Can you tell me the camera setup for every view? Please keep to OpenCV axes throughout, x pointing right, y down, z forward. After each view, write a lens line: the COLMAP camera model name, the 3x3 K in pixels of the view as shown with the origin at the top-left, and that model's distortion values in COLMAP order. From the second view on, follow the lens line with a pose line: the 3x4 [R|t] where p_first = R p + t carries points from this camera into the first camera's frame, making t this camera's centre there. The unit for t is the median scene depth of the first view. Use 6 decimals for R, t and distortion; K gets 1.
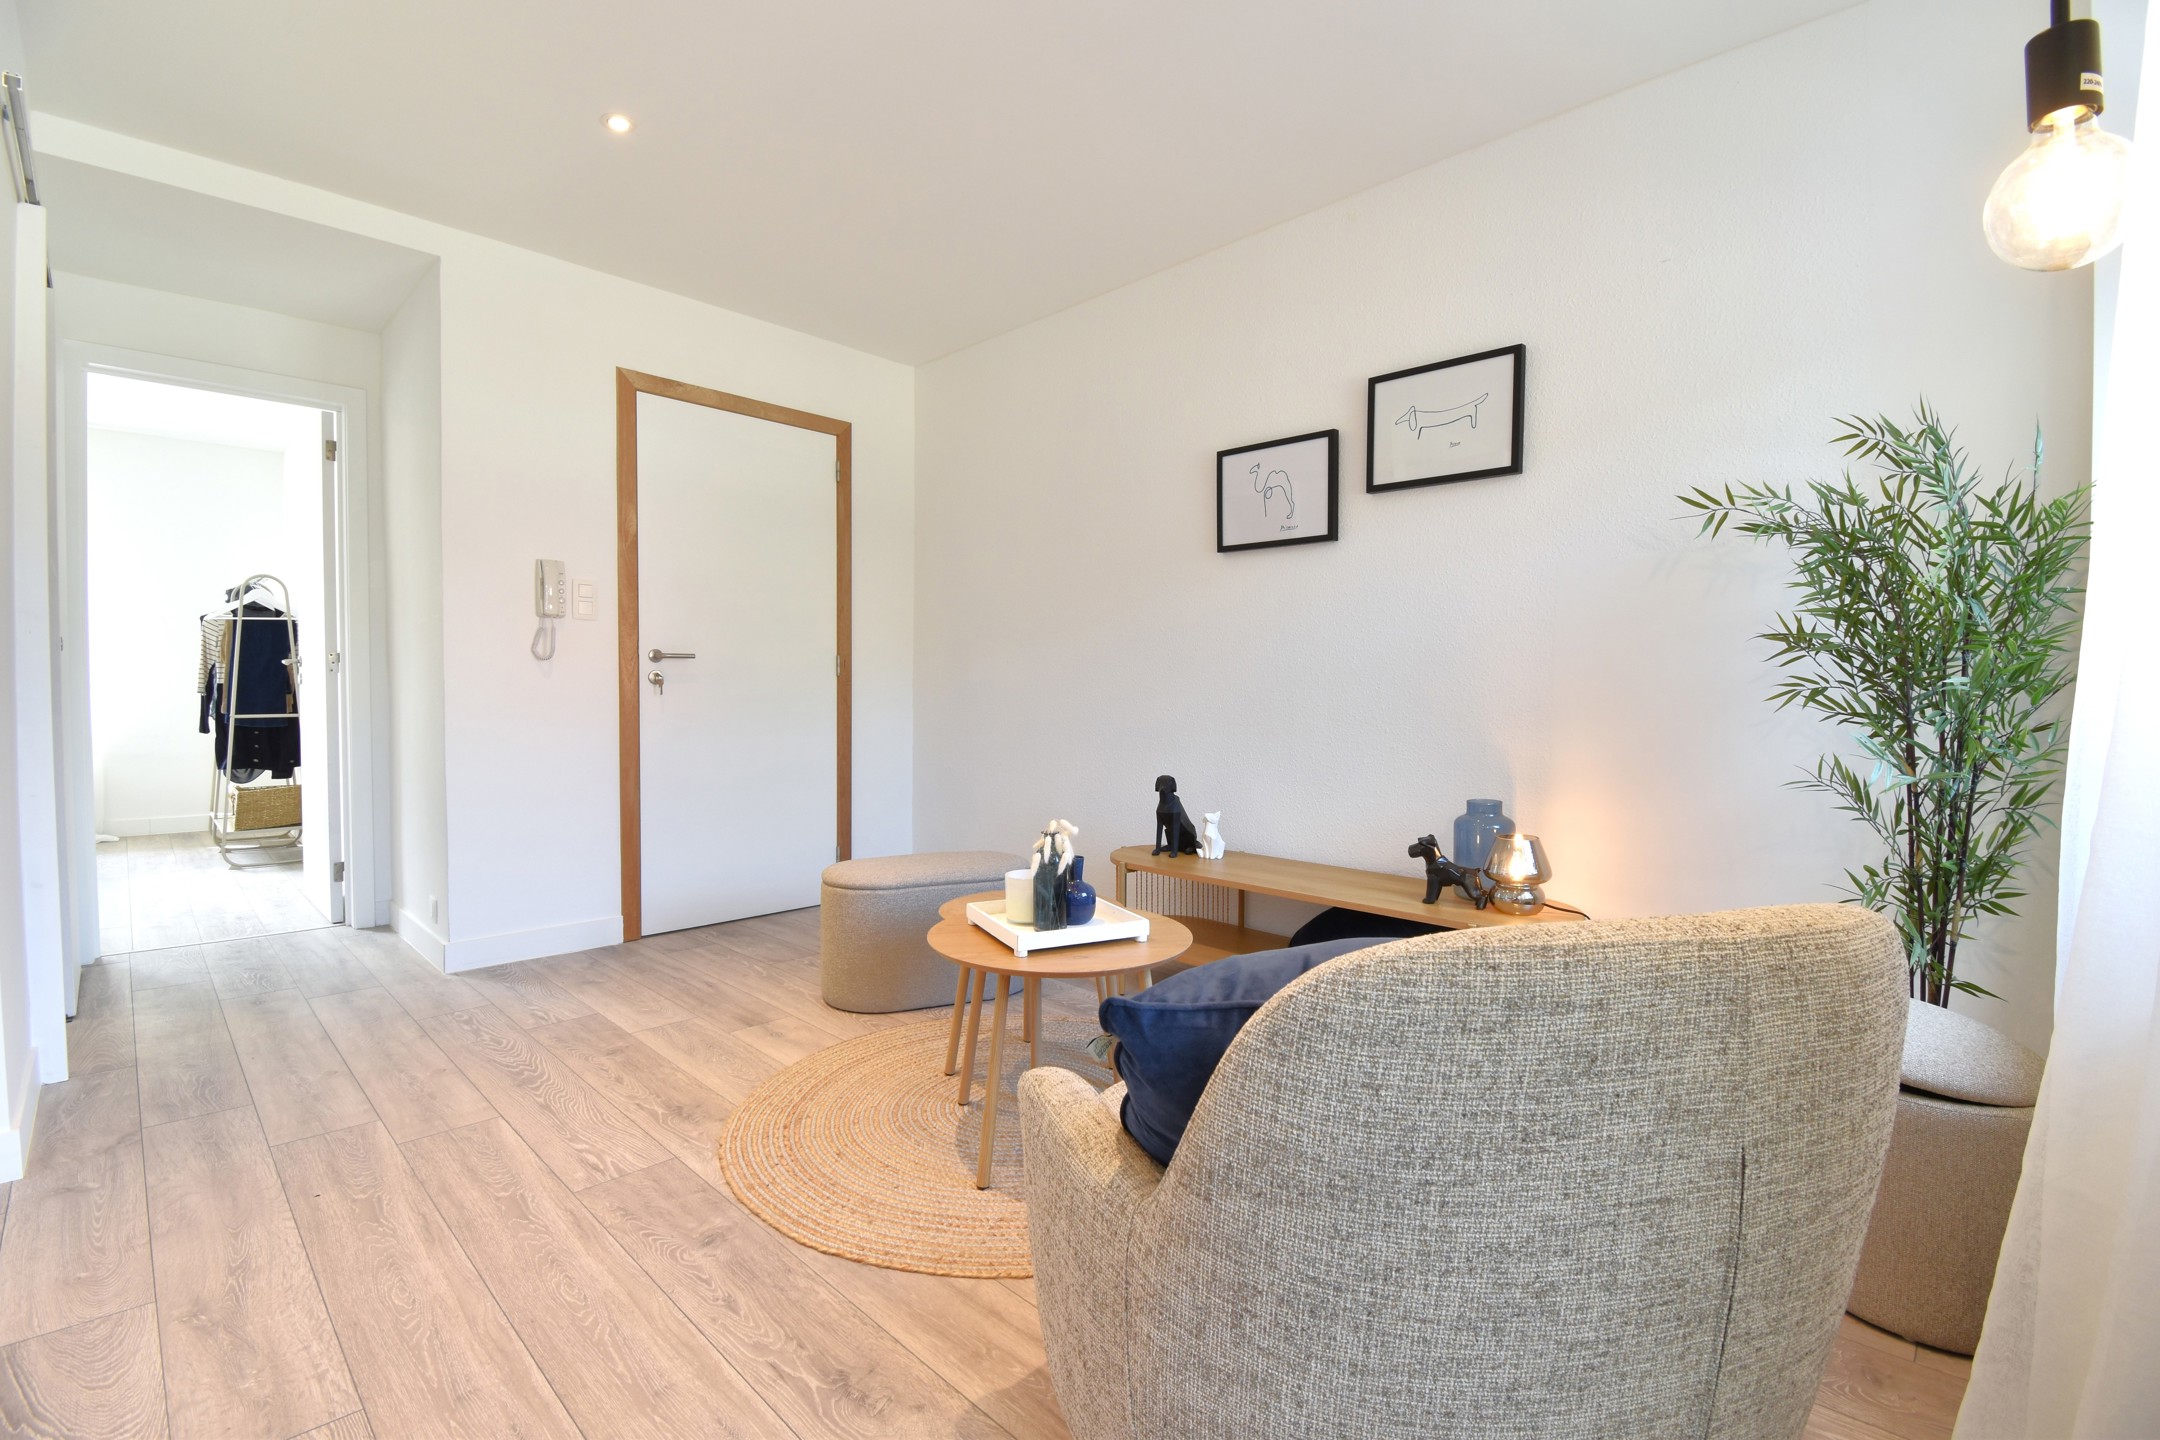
lens RADIAL K [[948.3, 0, 1083.8], [0, 948.3, 721.4], [0, 0, 1]] dist [0.012886, -0.021682]
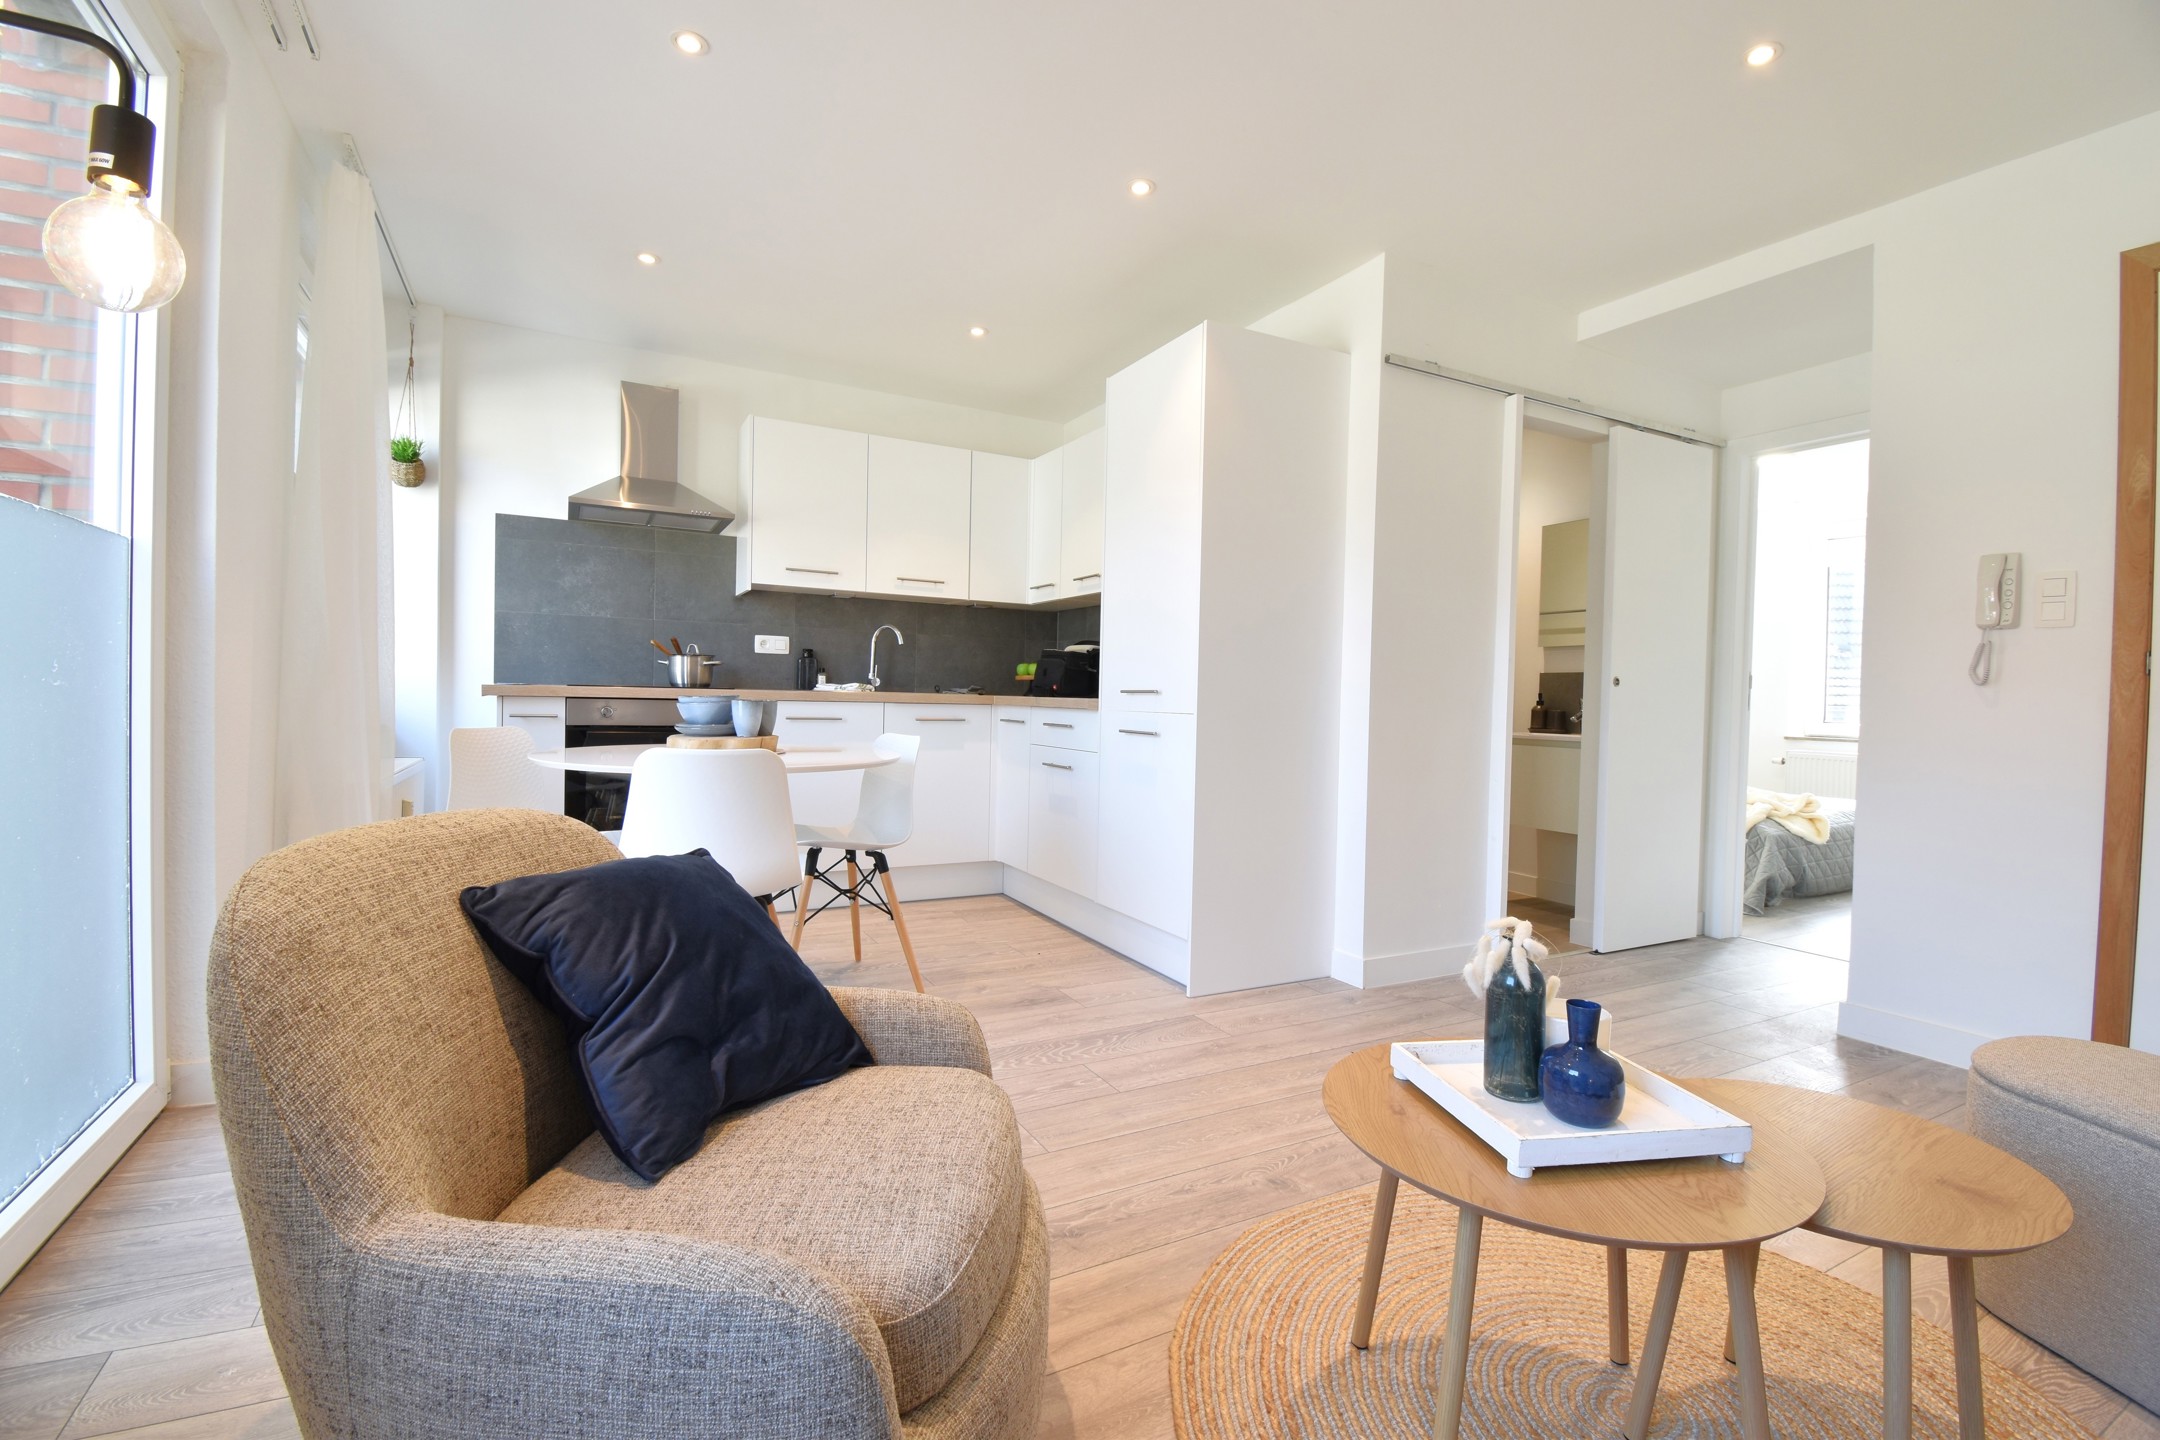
lens RADIAL K [[948.3, 0, 1083.8], [0, 948.3, 721.4], [0, 0, 1]] dist [0.012886, -0.021682]
pose [[-0.299561, 0.010497, -0.954019, 0.574307], [-0.058378, 0.997864, 0.029310, -0.023605], [0.952290, 0.064474, -0.298308, 0.808725]]
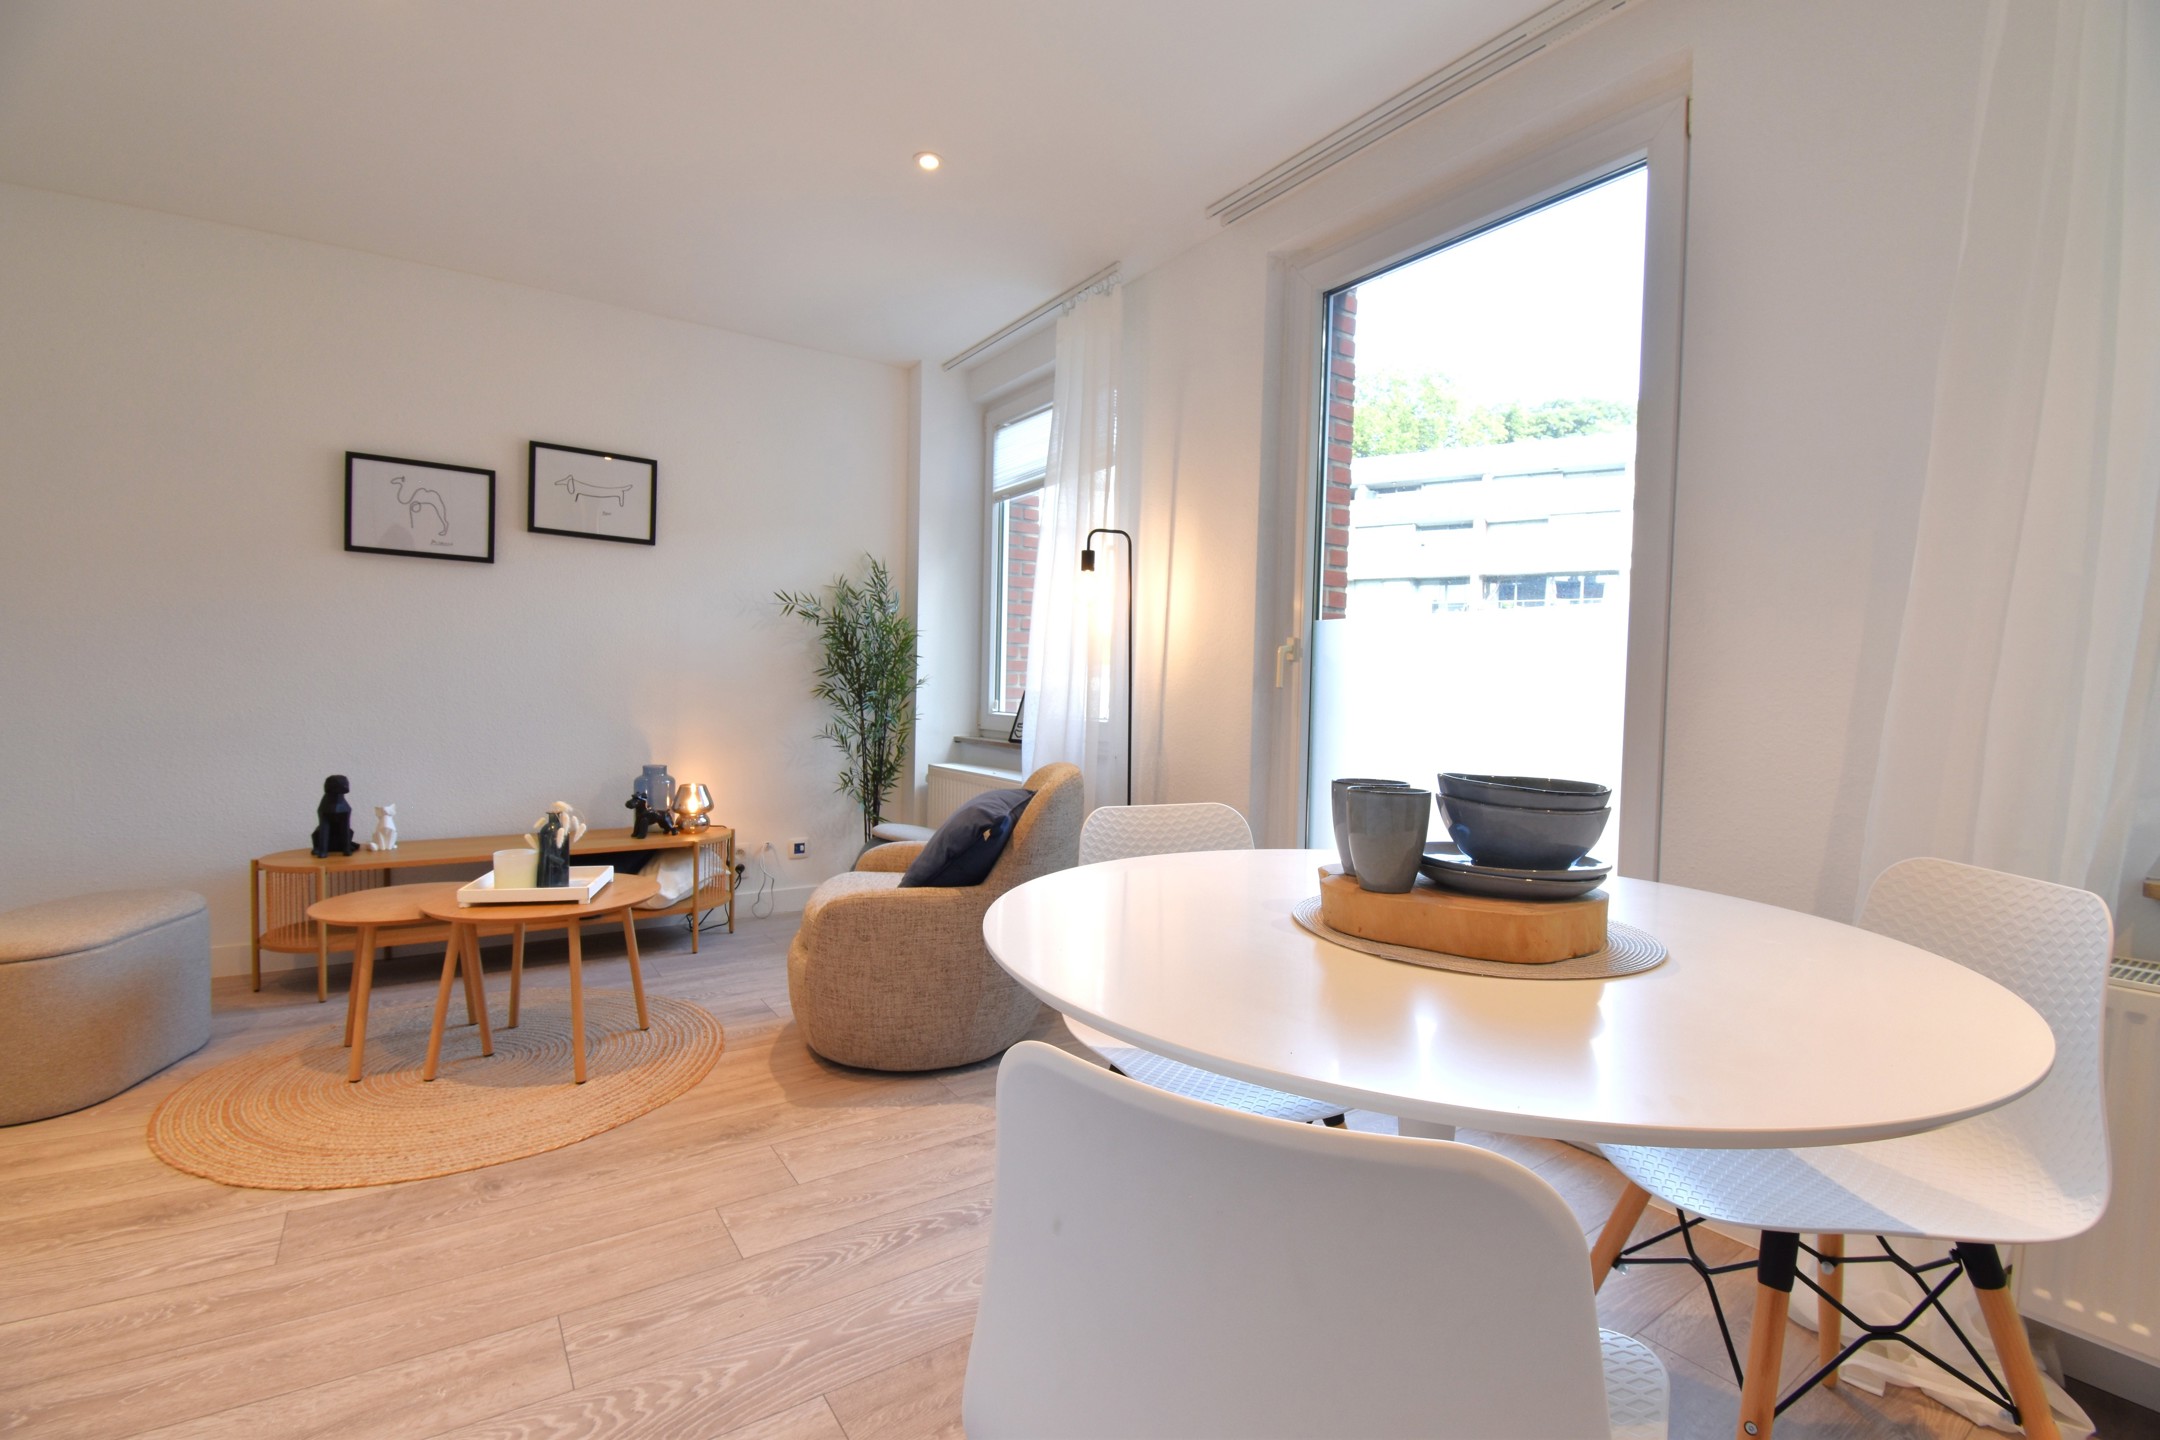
lens RADIAL K [[948.3, 0, 1083.8], [0, 948.3, 721.4], [0, 0, 1]] dist [0.012886, -0.021682]
pose [[0.196352, -0.039639, 0.979732, -1.012168], [0.010700, 0.999210, 0.038282, -0.039926], [-0.980475, 0.002966, 0.196621, 0.051353]]
